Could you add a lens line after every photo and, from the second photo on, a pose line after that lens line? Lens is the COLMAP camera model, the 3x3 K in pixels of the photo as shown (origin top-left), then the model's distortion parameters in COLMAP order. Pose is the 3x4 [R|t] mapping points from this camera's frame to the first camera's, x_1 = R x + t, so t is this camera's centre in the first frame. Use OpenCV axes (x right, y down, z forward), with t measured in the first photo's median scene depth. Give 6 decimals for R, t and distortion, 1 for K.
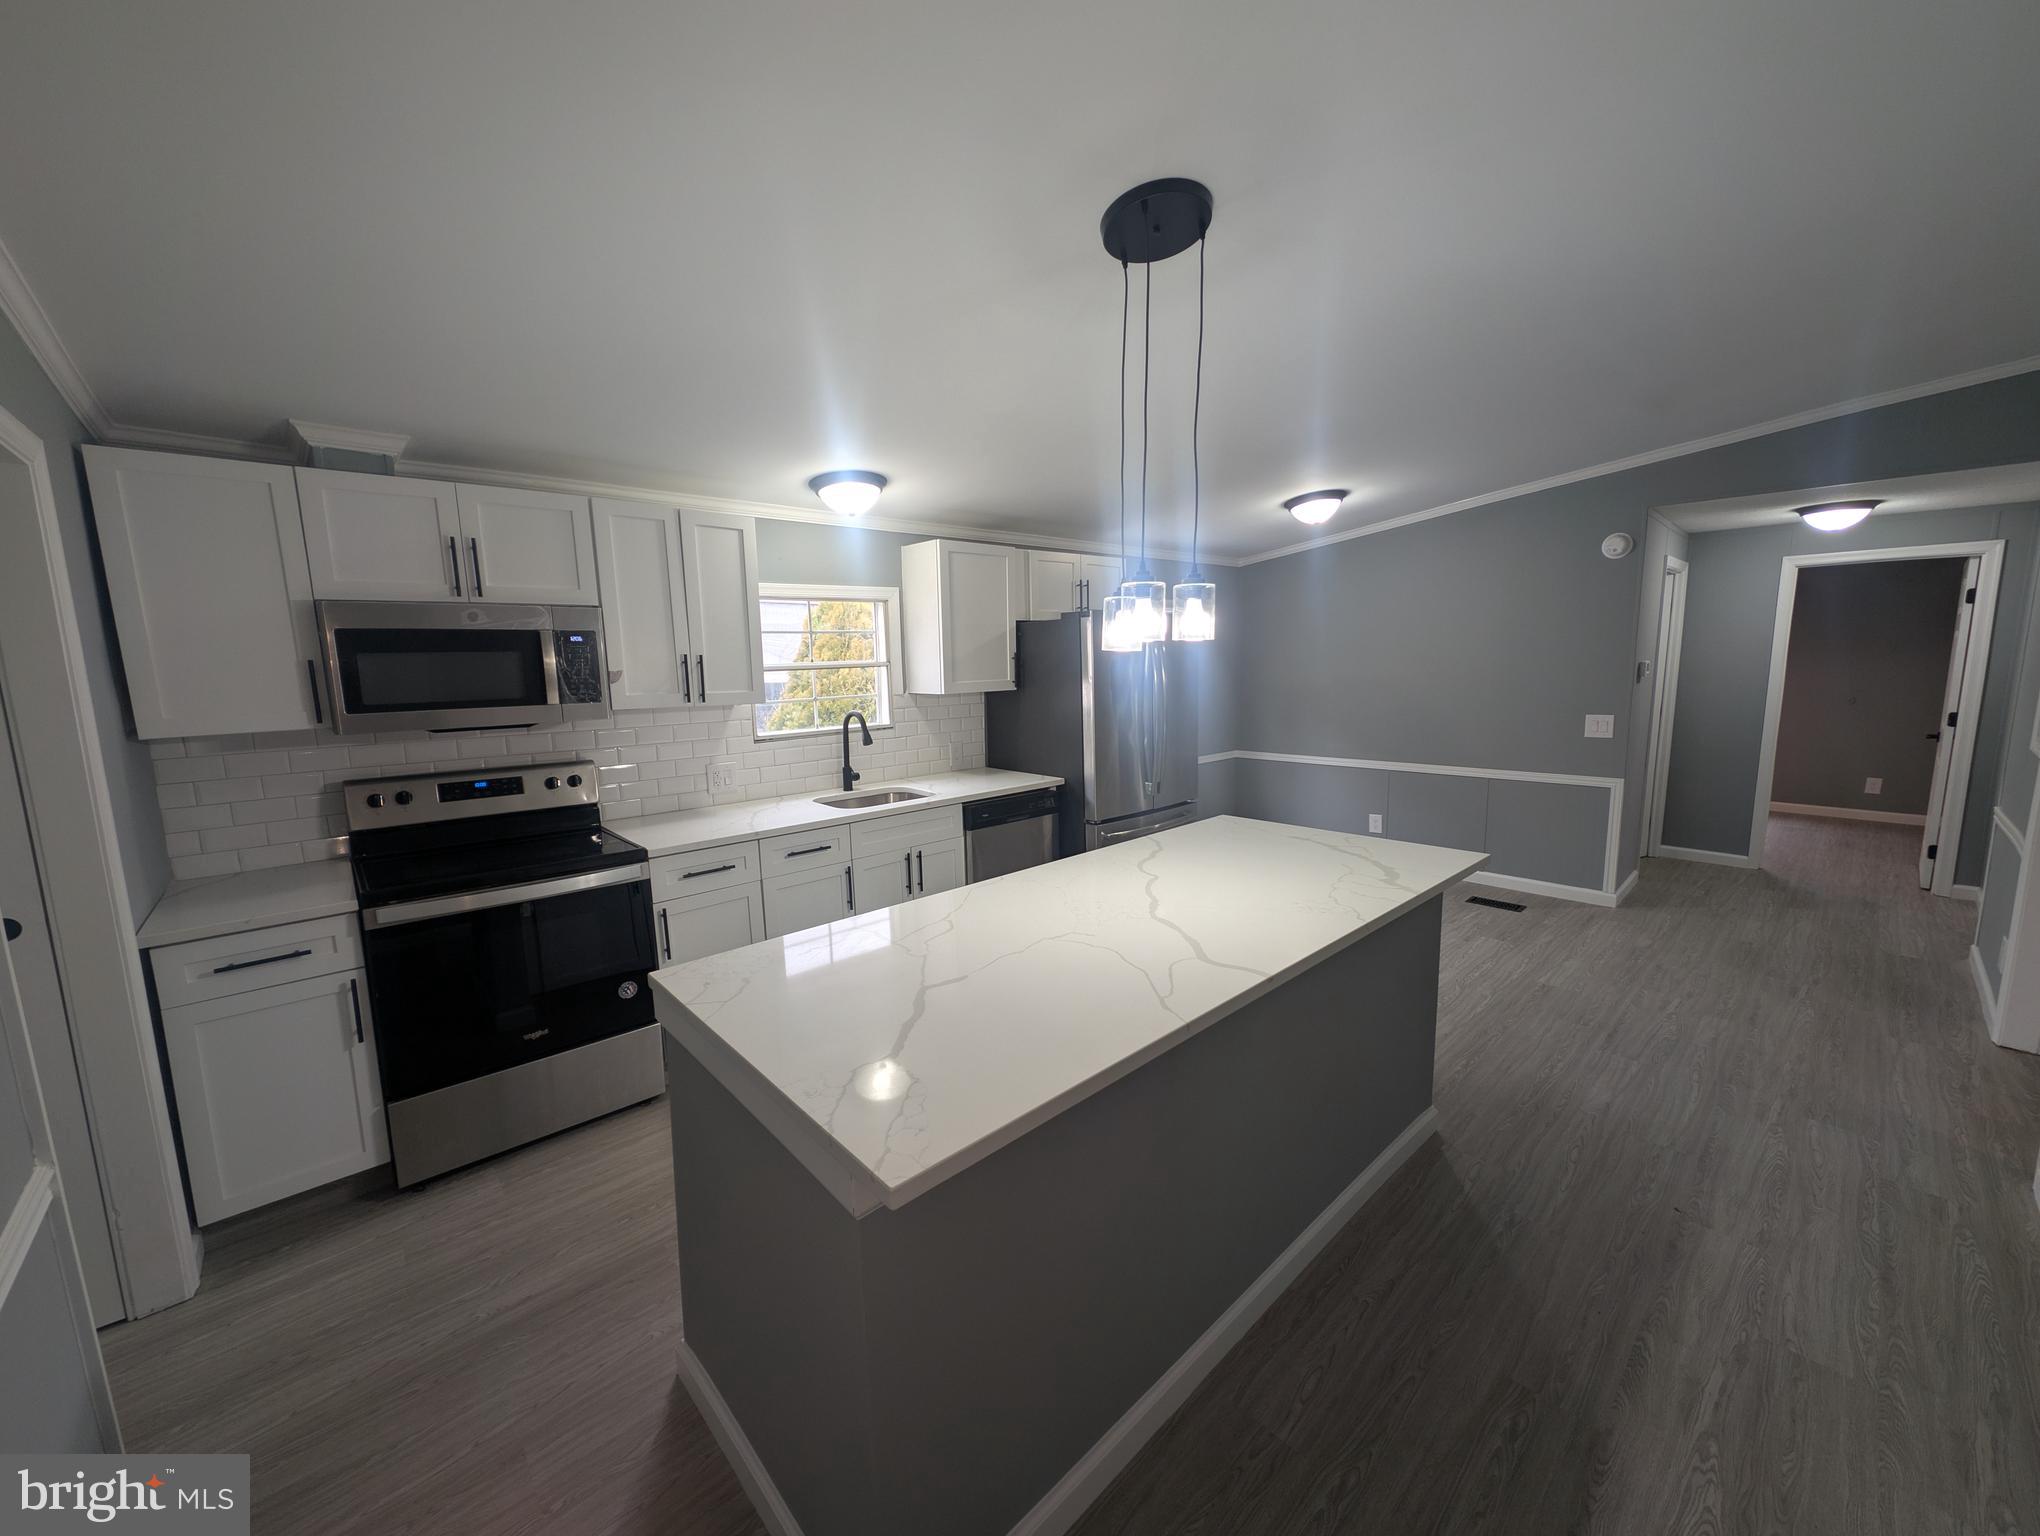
lens RADIAL K [[767.9, 0, 1014.7], [0, 767.9, 770.8], [0, 0, 1]] dist [0.000283, -0.000520]
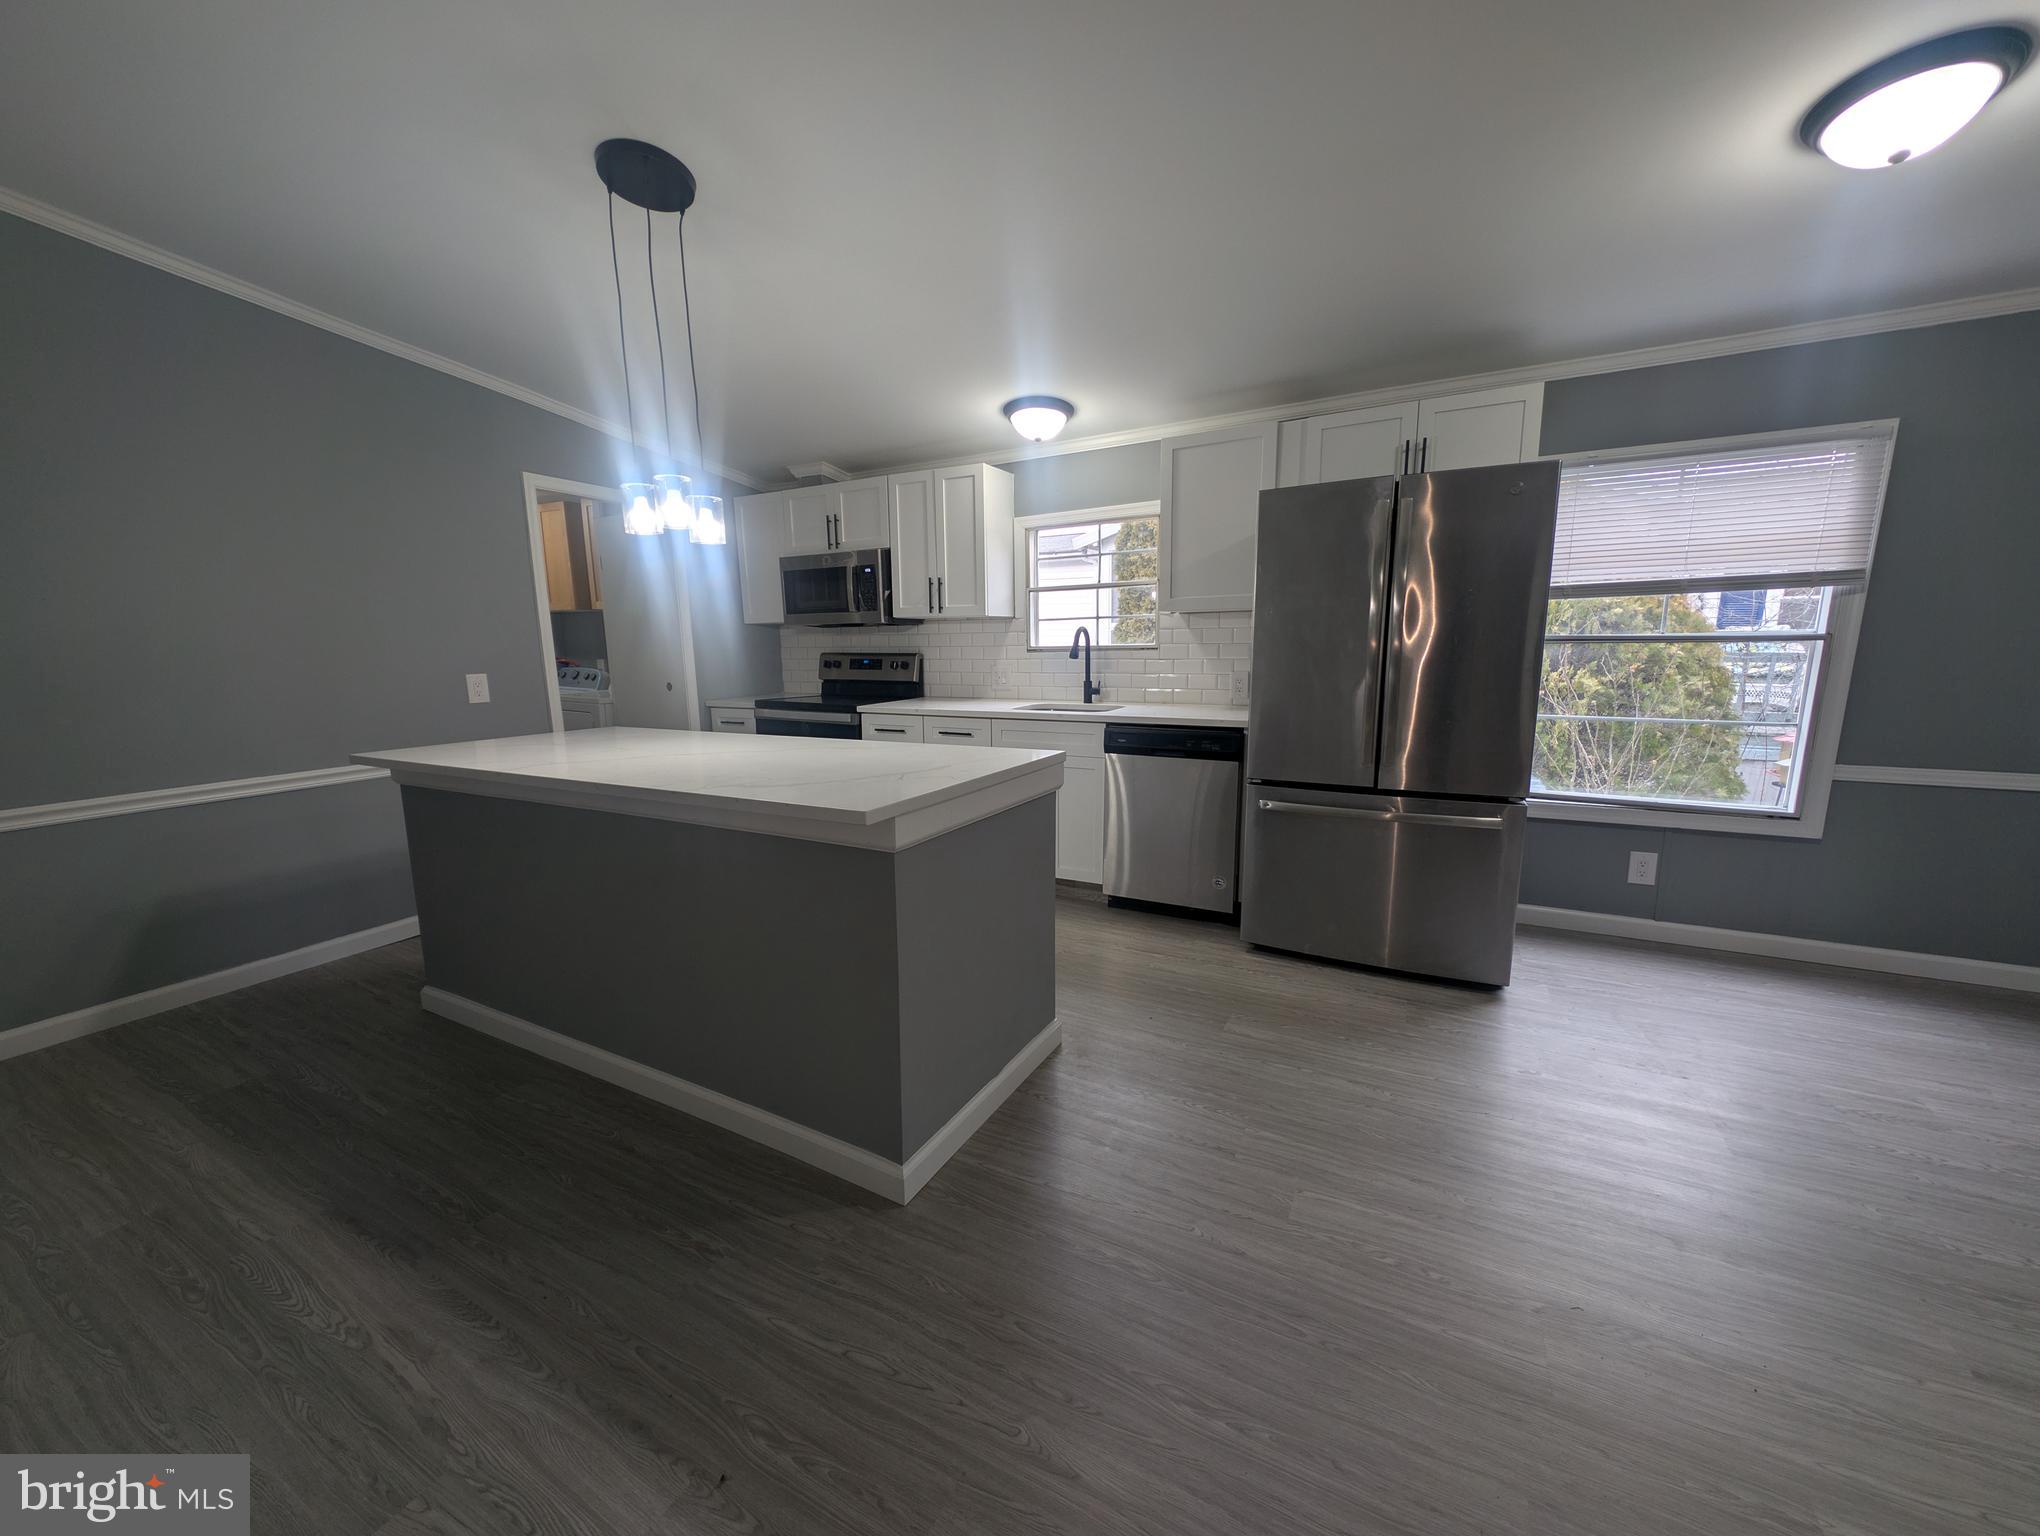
lens RADIAL K [[767.9, 0, 1011.4], [0, 767.9, 767.7], [0, 0, 1]] dist [0.000283, -0.000520]
pose [[0.337907, 0.172521, -0.925232, 1.396668], [-0.126666, 0.982449, 0.136930, -0.034583], [0.932617, 0.070926, 0.353829, 0.987766]]
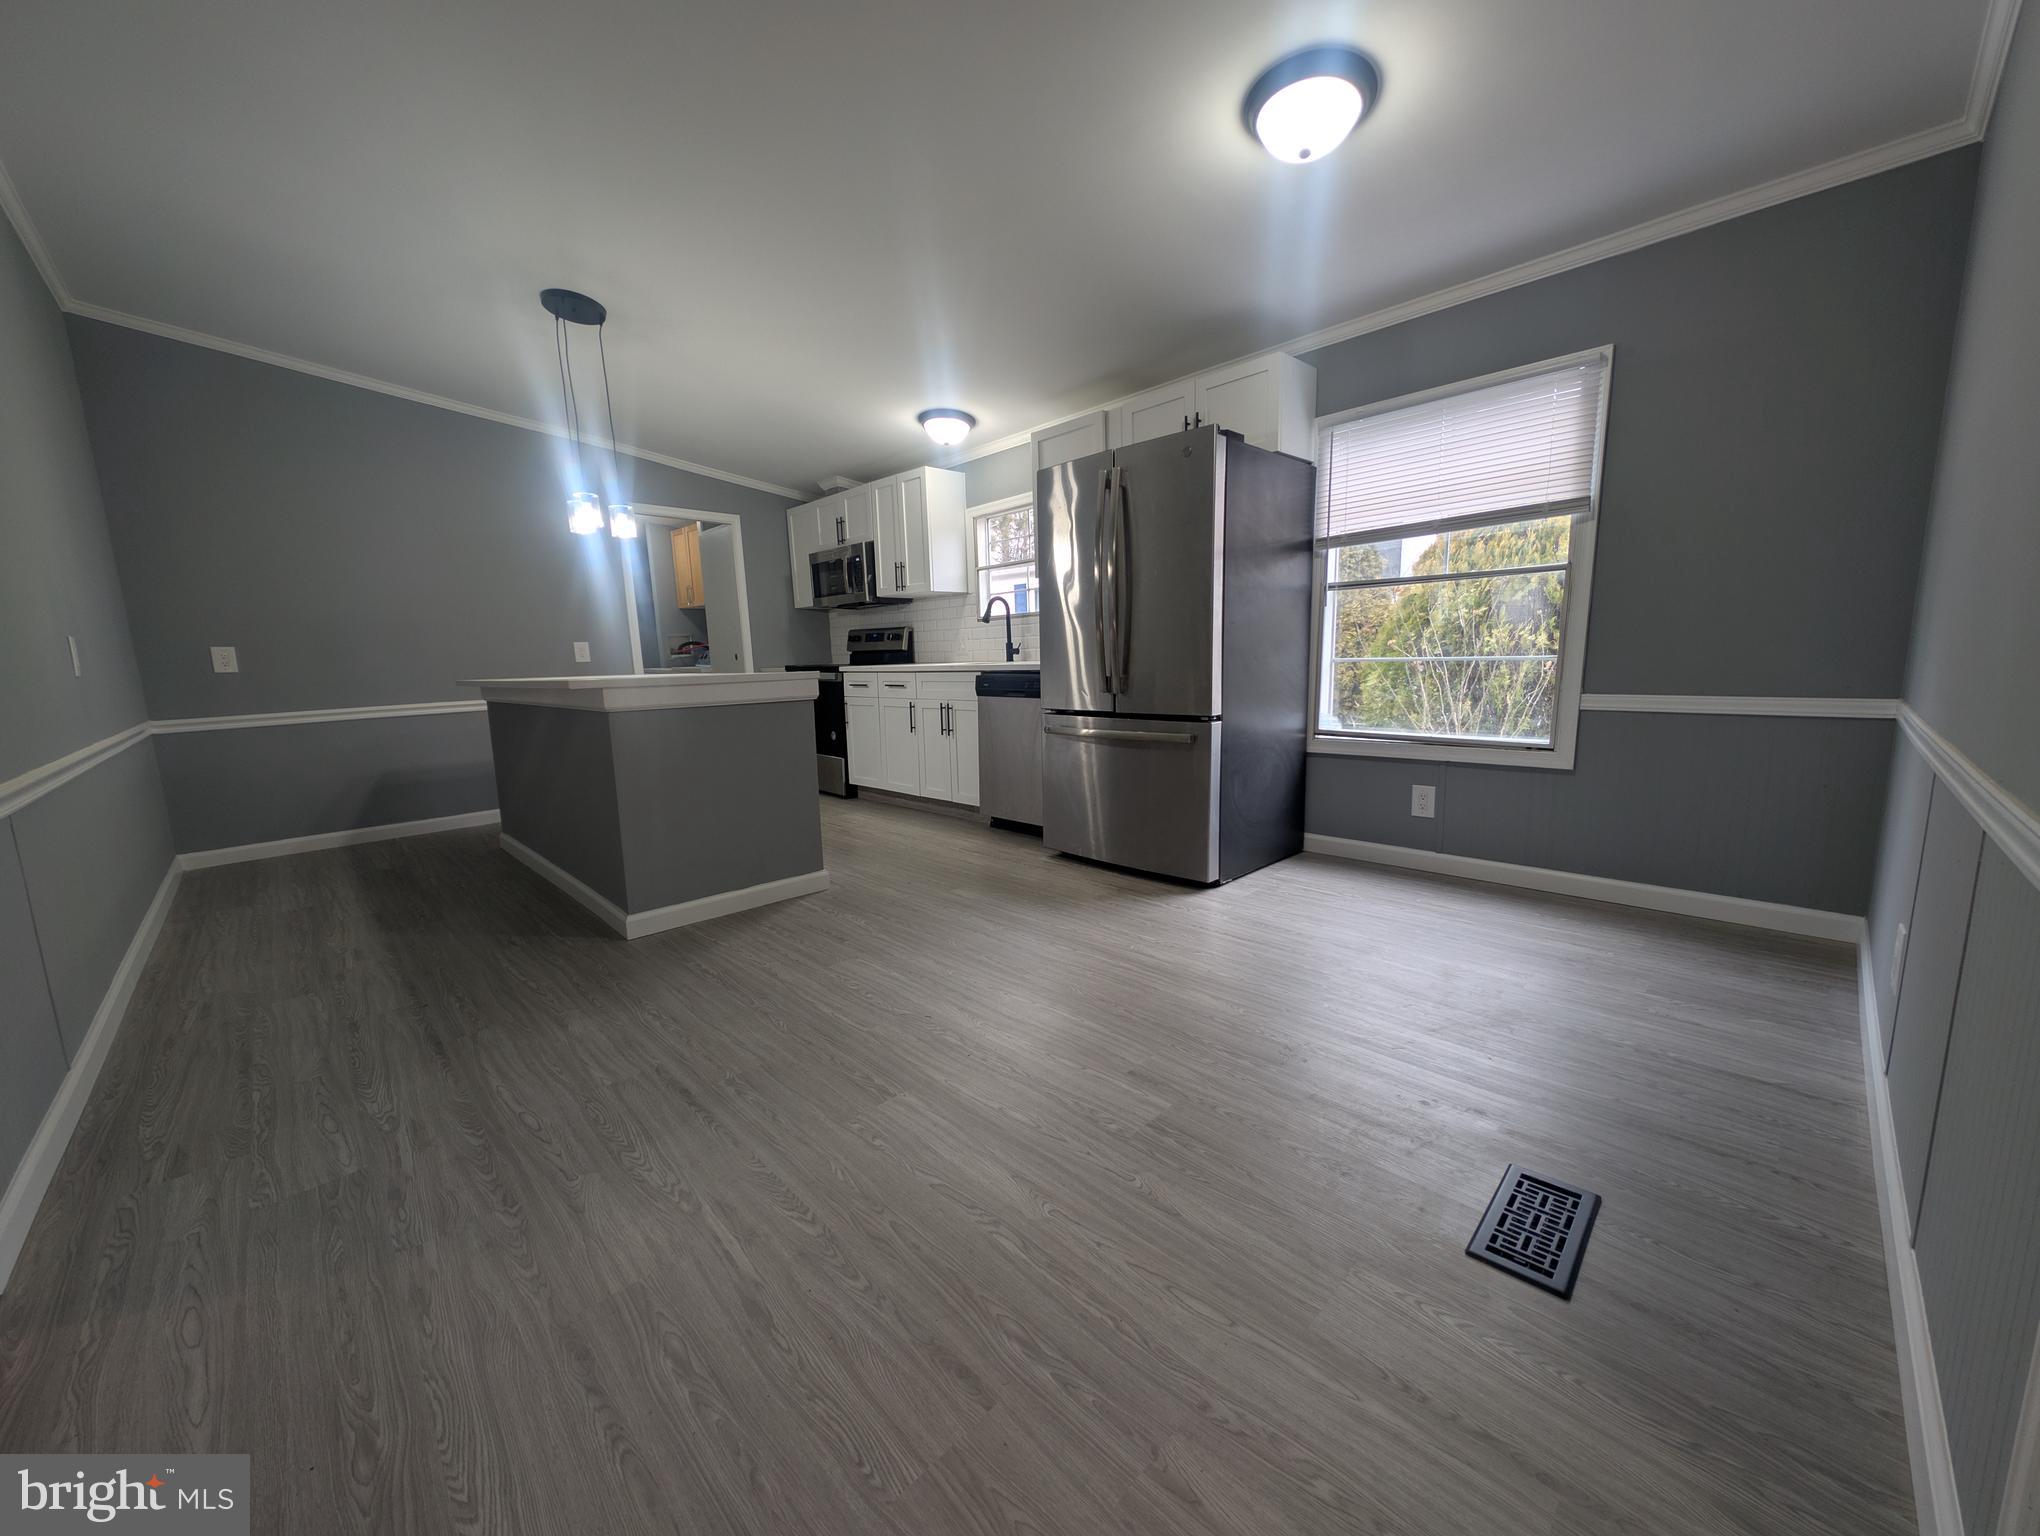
lens RADIAL K [[767.9, 0, 1019.2], [0, 767.9, 774.4], [0, 0, 1]] dist [0.000283, -0.000520]
pose [[0.043570, 0.179894, -0.982721, 1.961910], [-0.109858, 0.978552, 0.174260, -0.027606], [0.992992, 0.100367, 0.062398, 1.780195]]
